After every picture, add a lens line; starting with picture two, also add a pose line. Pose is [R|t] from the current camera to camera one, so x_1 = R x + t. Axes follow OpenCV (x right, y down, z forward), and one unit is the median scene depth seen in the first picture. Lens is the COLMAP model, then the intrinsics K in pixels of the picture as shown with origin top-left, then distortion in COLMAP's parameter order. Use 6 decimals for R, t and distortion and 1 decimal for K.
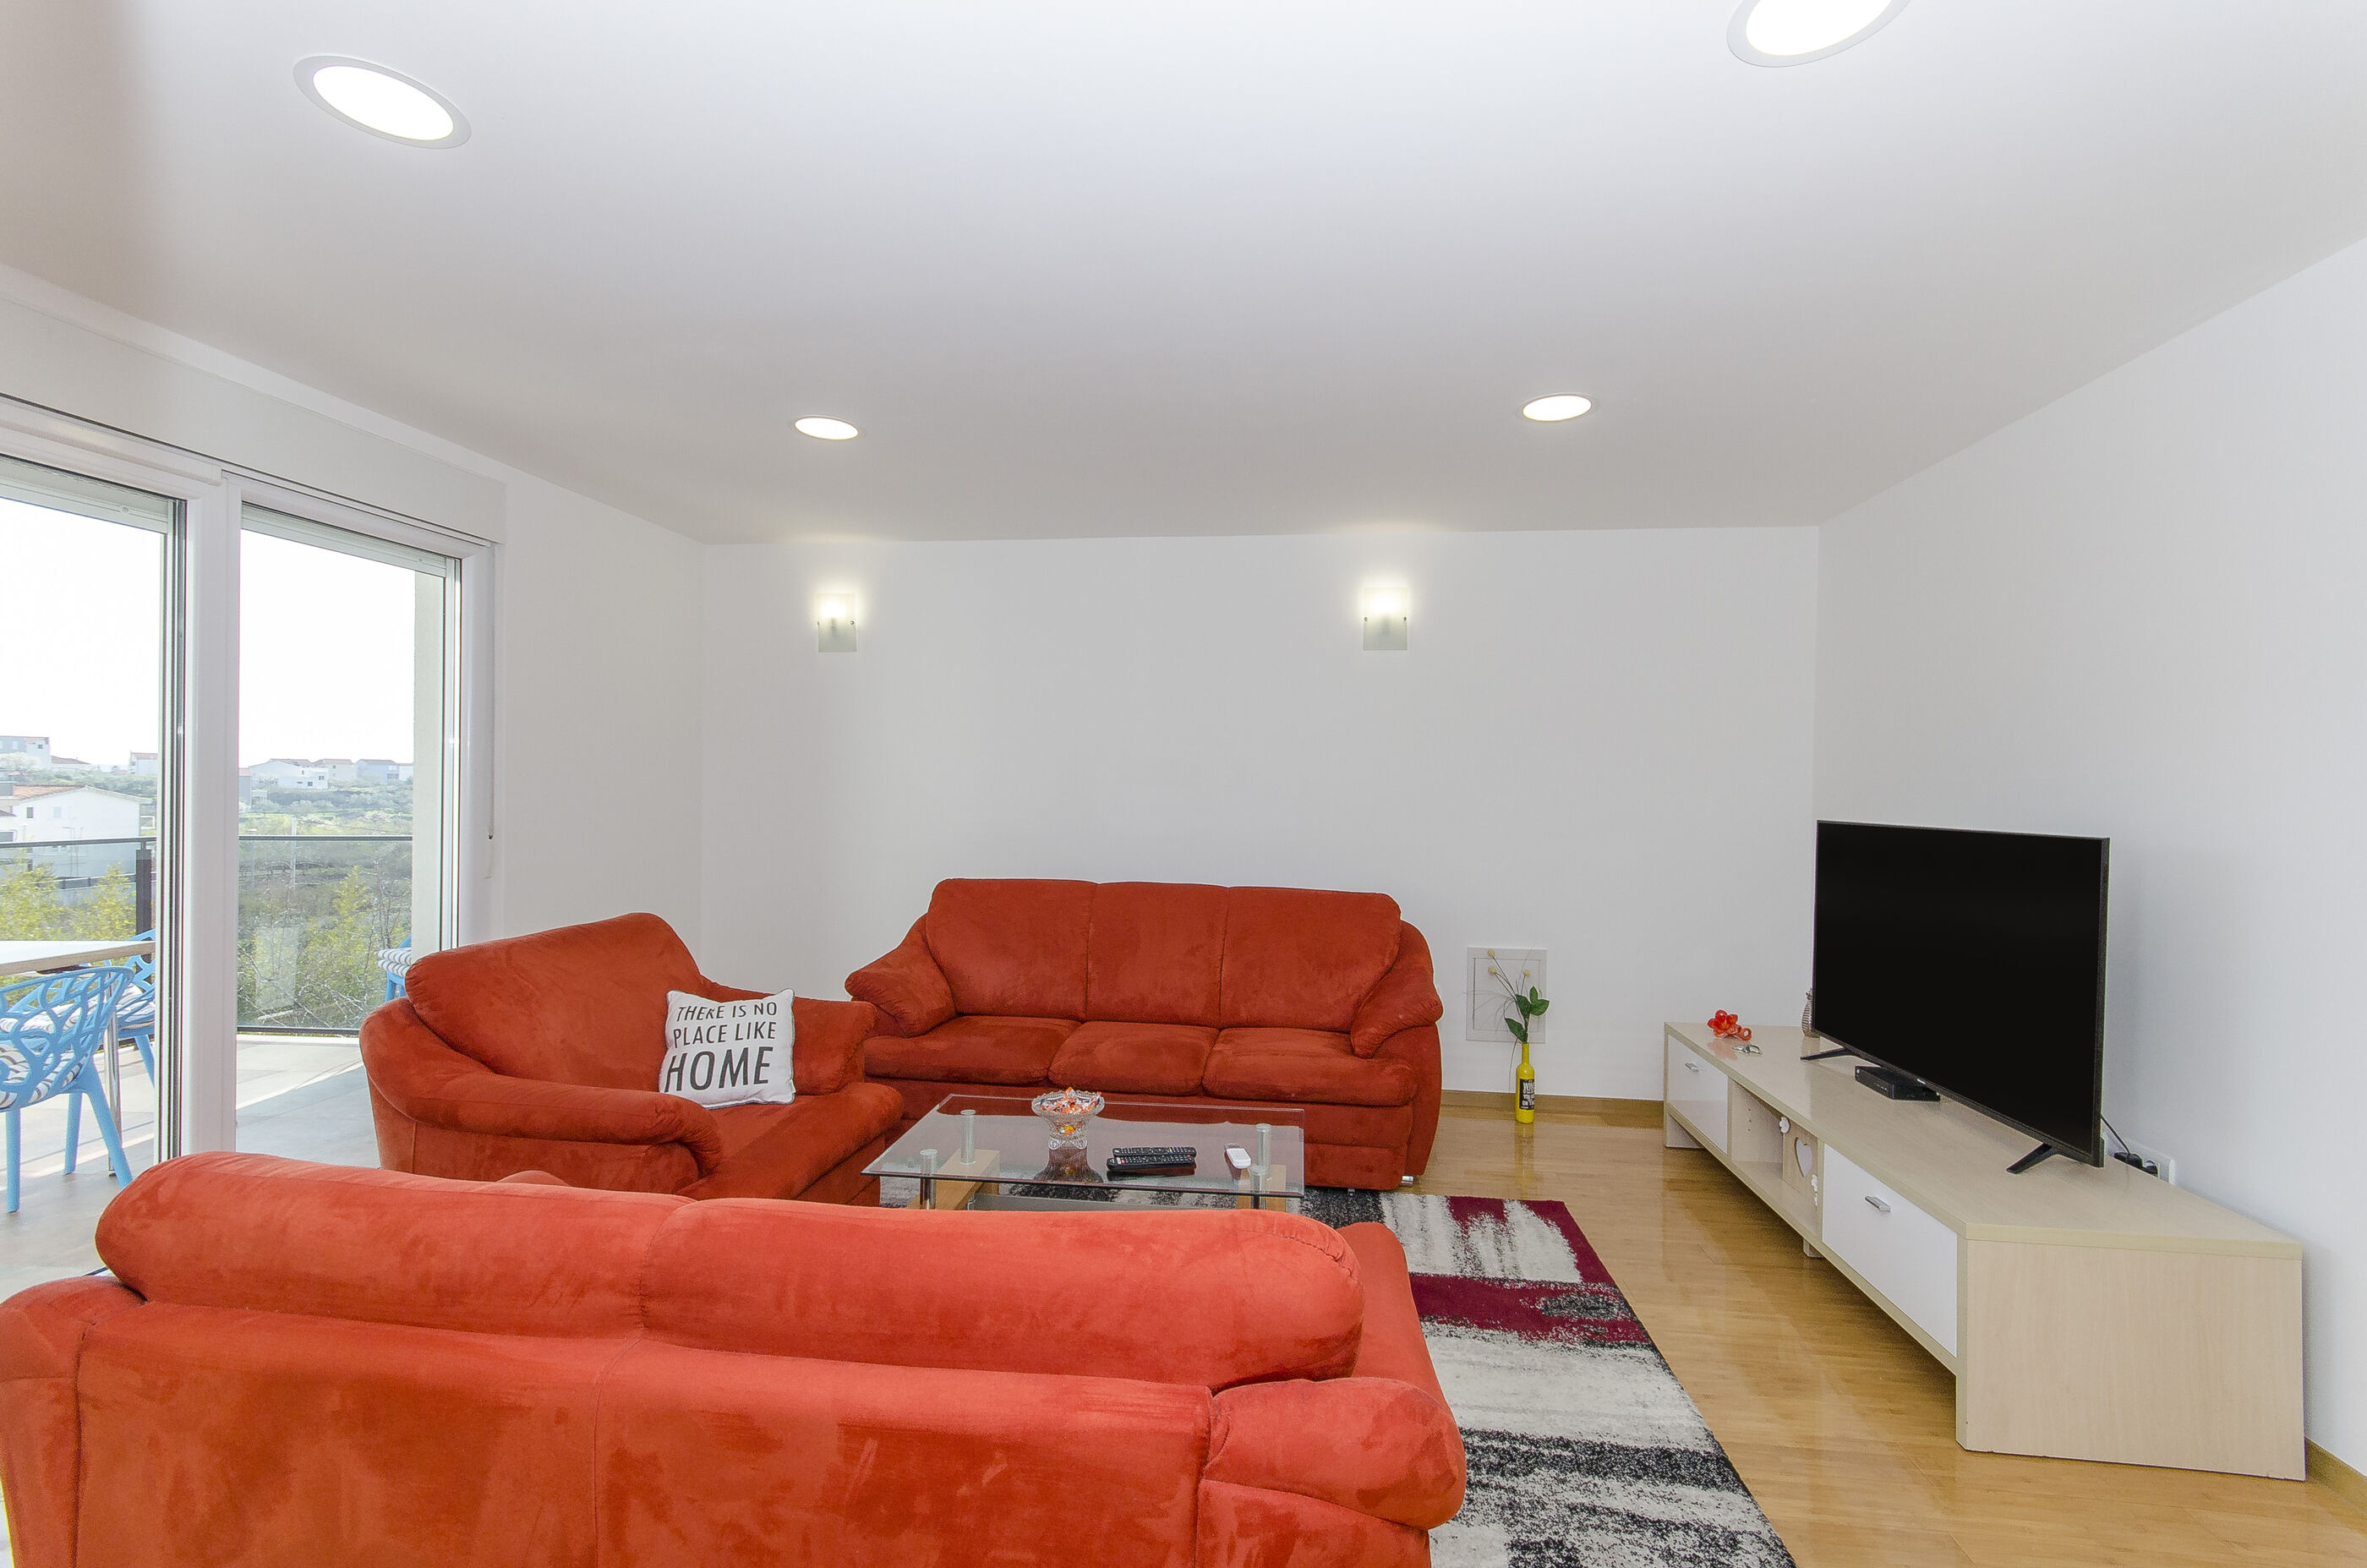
lens RADIAL K [[1033.7, 0, 1191.5], [0, 1033.7, 785.7], [0, 0, 1]] dist [0.006510, -0.002836]
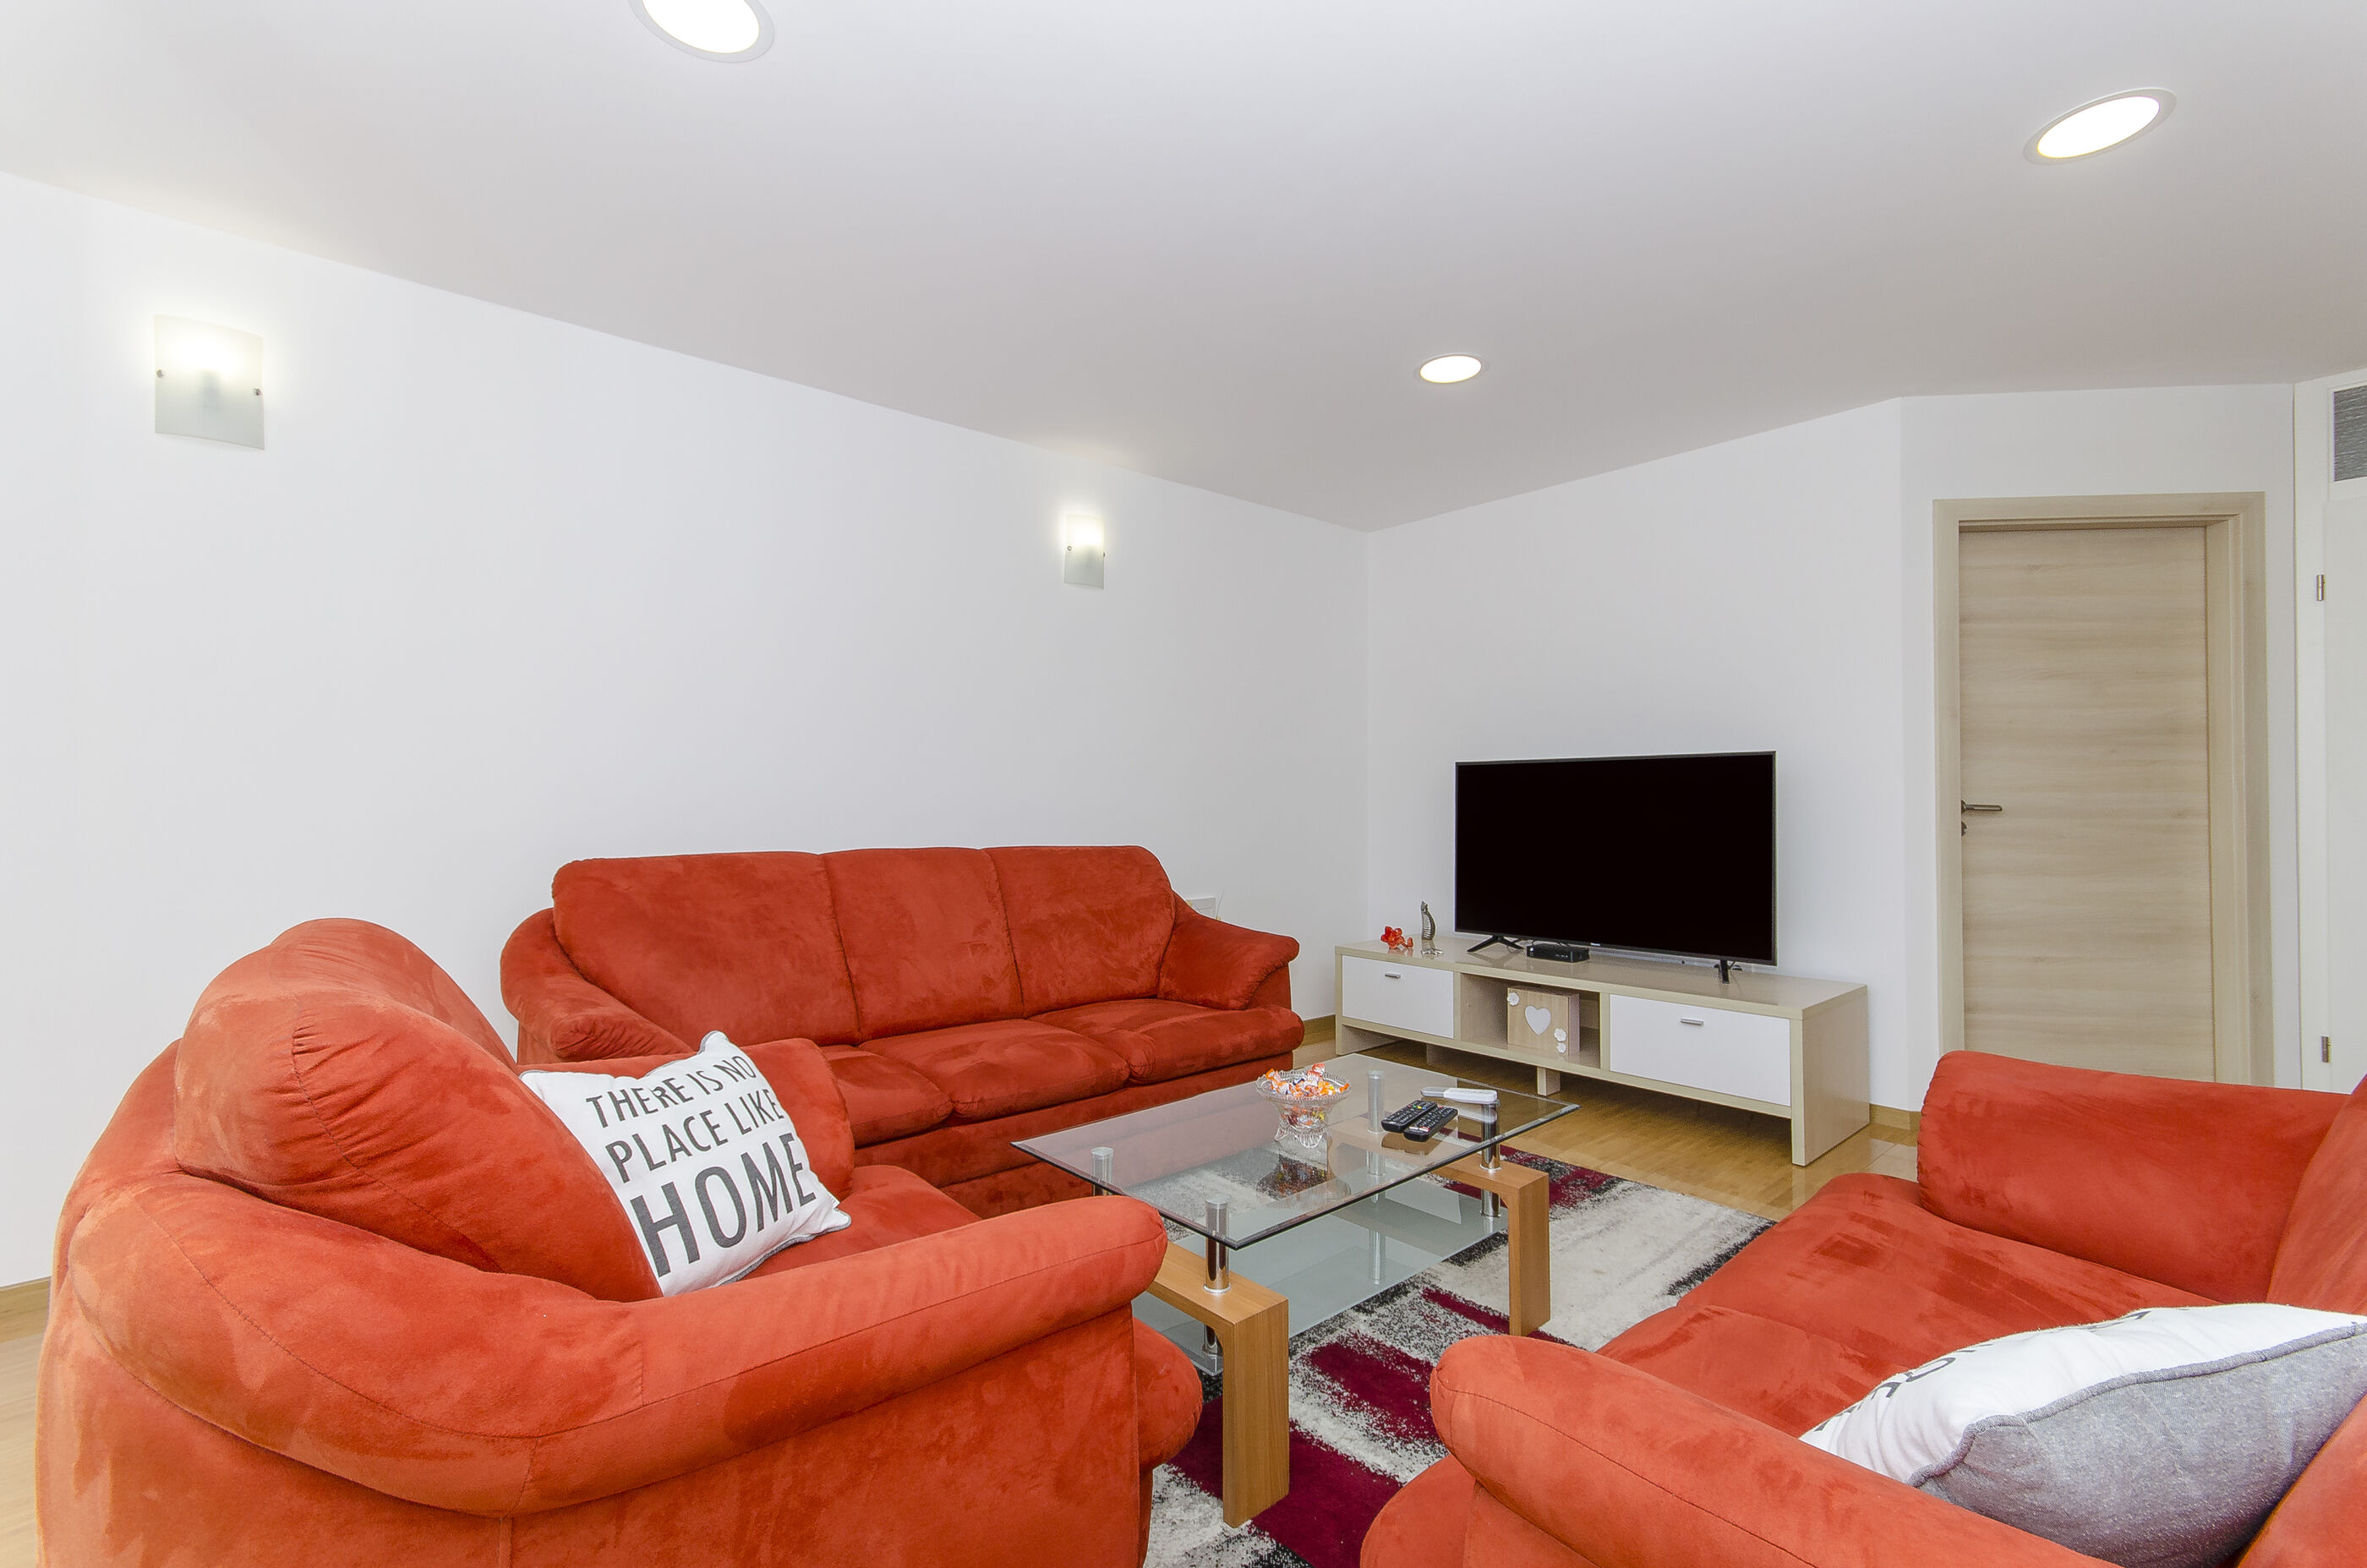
lens RADIAL K [[1033.7, 0, 1189.2], [0, 1033.7, 790.0], [0, 0, 1]] dist [0.006510, -0.002836]
pose [[0.668847, -0.005905, 0.743376, -0.546933], [0.010472, 0.999944, -0.001480, 0.065942], [-0.743326, 0.008774, 0.668872, 0.406533]]
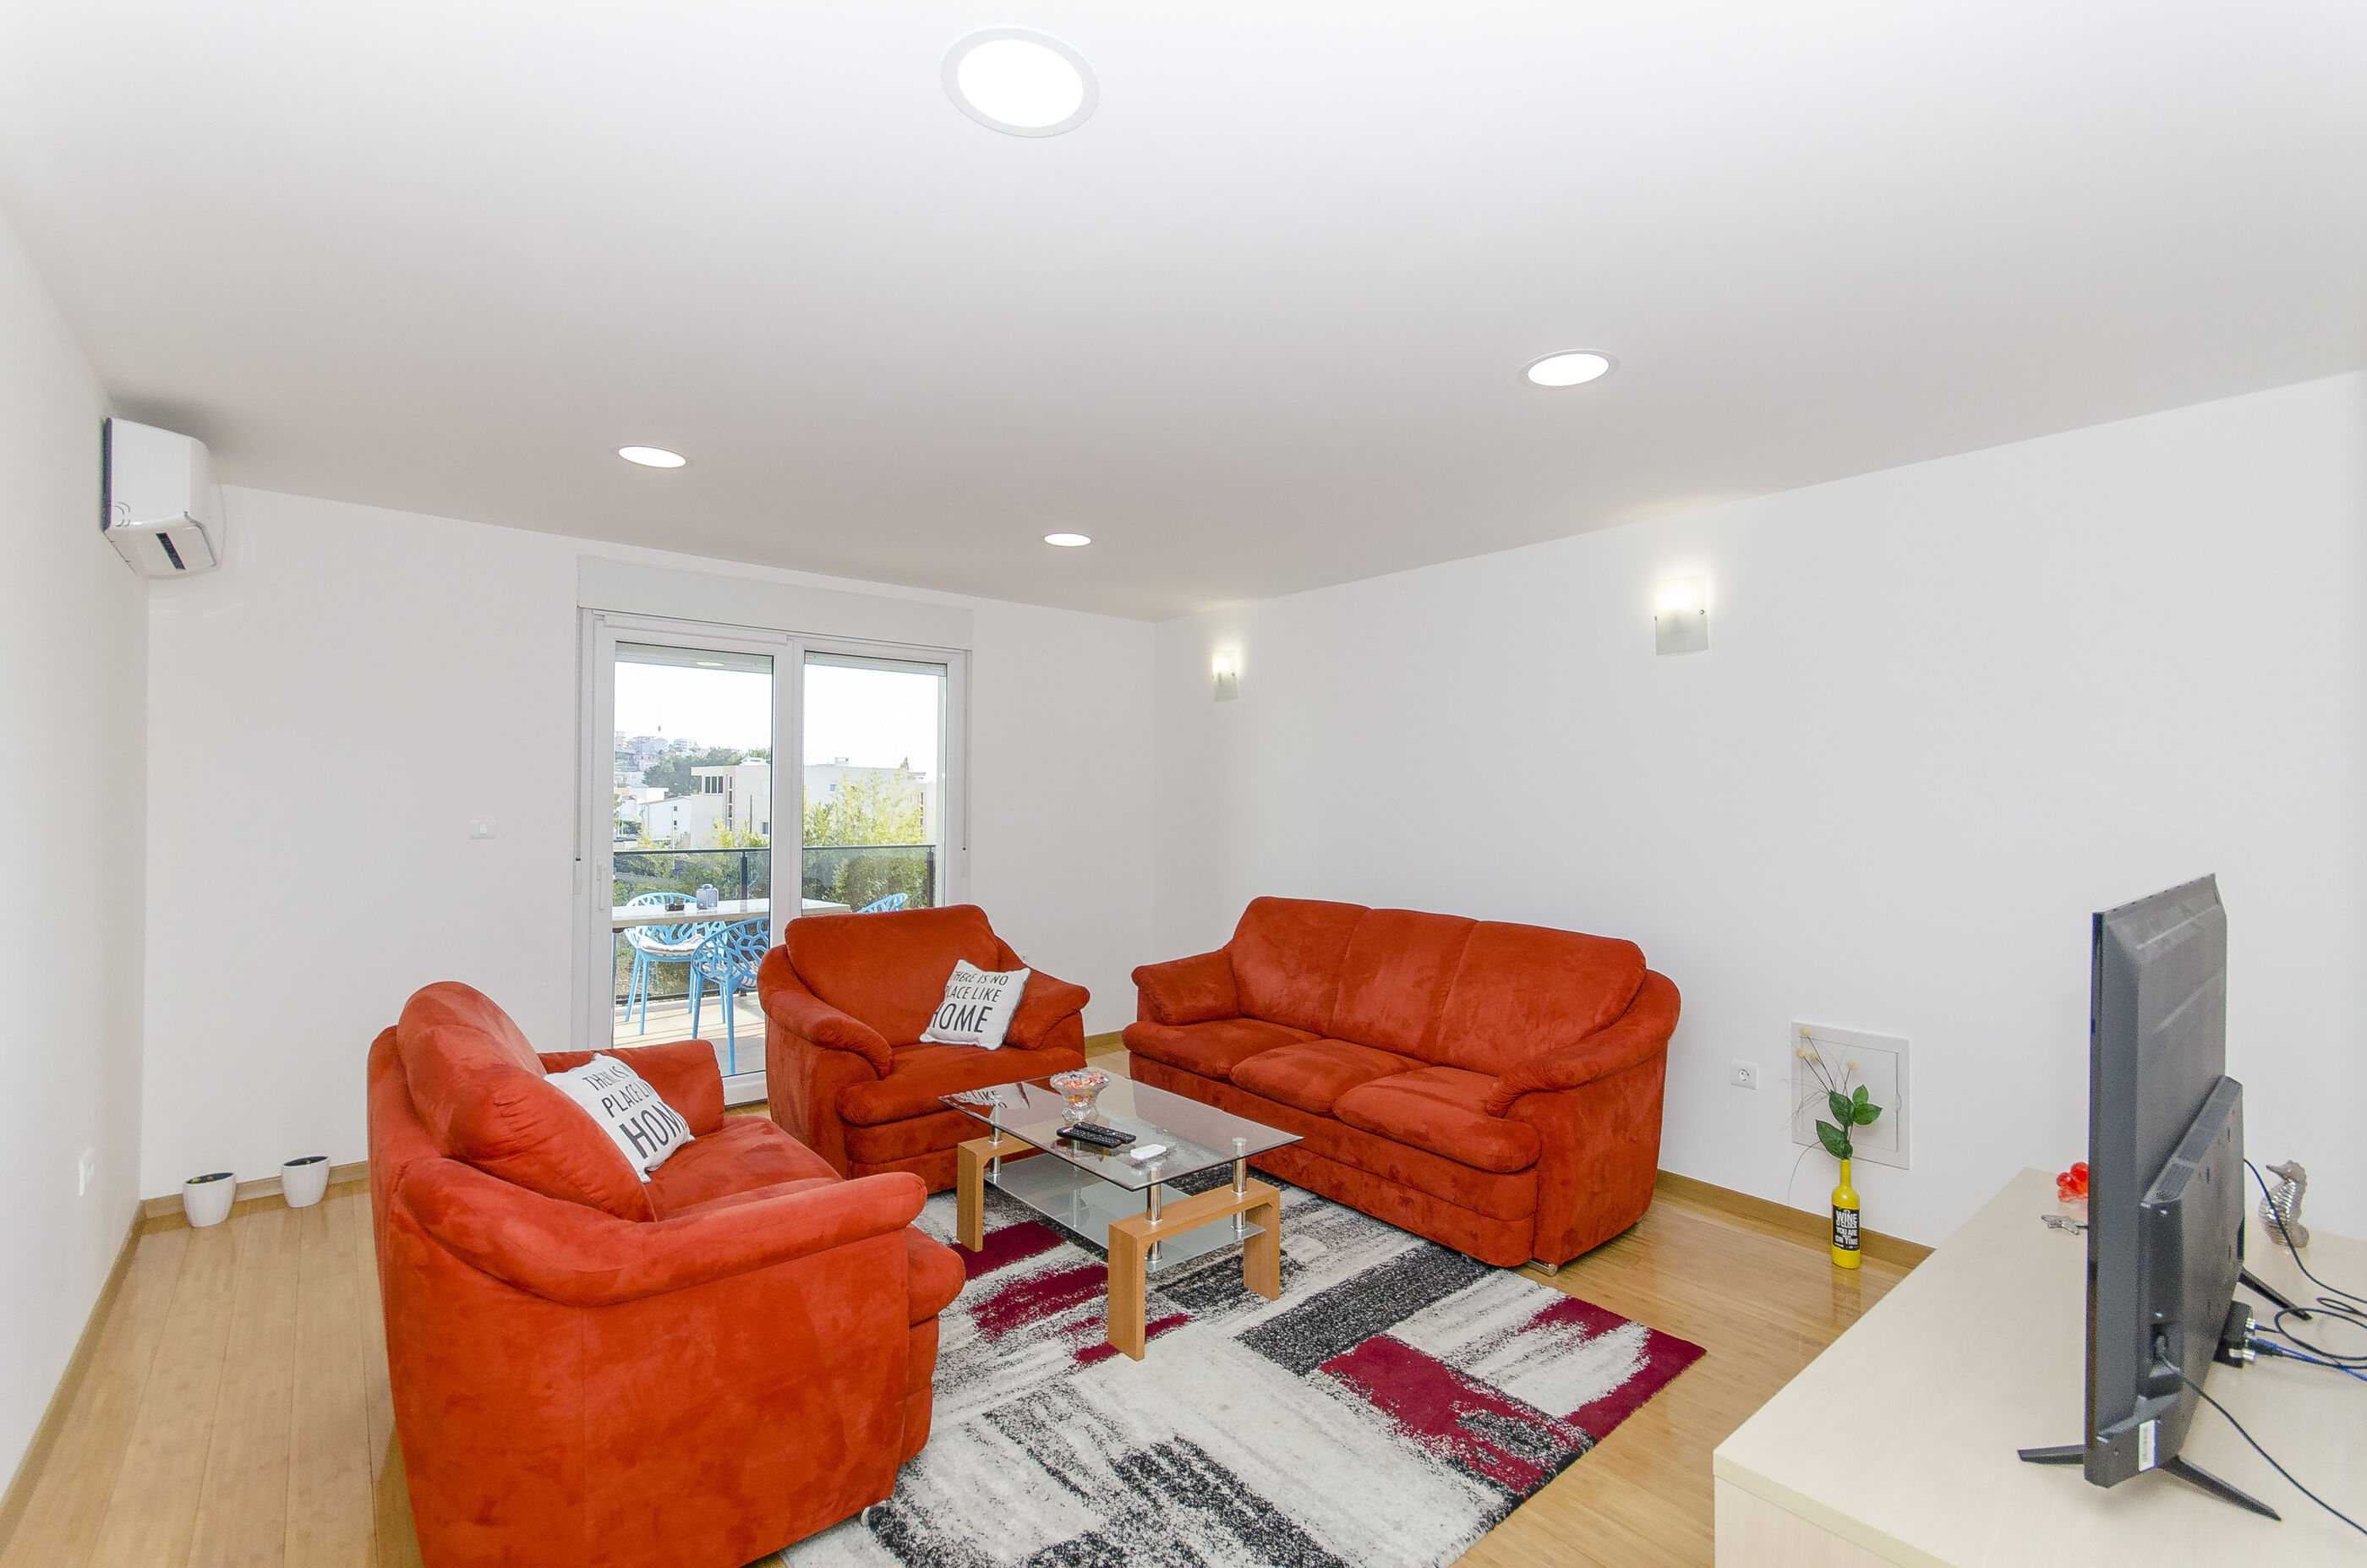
lens RADIAL K [[1033.7, 0, 1185.0], [0, 1033.7, 785.6], [0, 0, 1]] dist [0.006510, -0.002836]
pose [[0.725858, -0.018042, -0.687608, 0.594050], [0.003187, 0.999733, -0.022868, -0.006465], [0.687838, 0.014408, 0.725722, 0.149424]]
